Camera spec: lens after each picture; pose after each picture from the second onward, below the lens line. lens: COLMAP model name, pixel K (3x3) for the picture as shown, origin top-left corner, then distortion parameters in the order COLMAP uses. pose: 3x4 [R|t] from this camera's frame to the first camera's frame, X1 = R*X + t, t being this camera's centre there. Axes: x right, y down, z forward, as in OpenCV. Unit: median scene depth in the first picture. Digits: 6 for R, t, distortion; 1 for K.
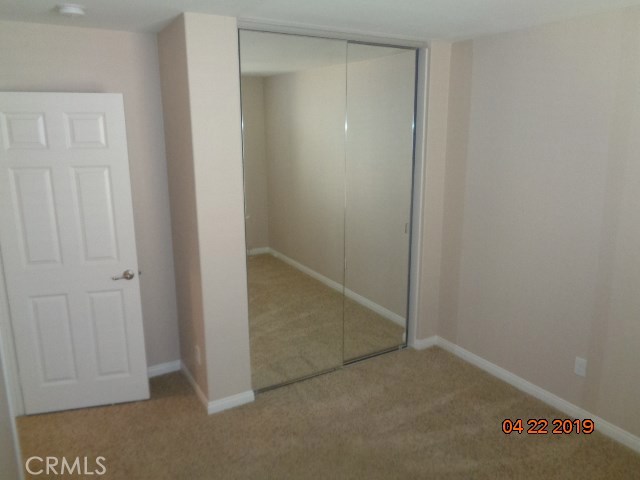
lens RADIAL K [[480.8, 0, 319.9], [0, 480.8, 238.6], [0, 0, 1]] dist [-0.010113, 0.006670]
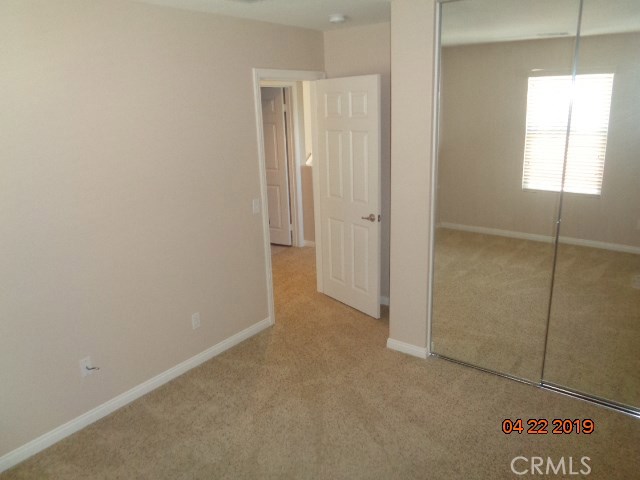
lens RADIAL K [[480.8, 0, 320.5], [0, 480.8, 242.5], [0, 0, 1]] dist [-0.010113, 0.006670]
pose [[0.359976, 0.248478, -0.899264, 0.710392], [-0.169480, 0.965260, 0.198871, -0.090430], [0.917439, 0.080819, 0.389583, 0.366245]]
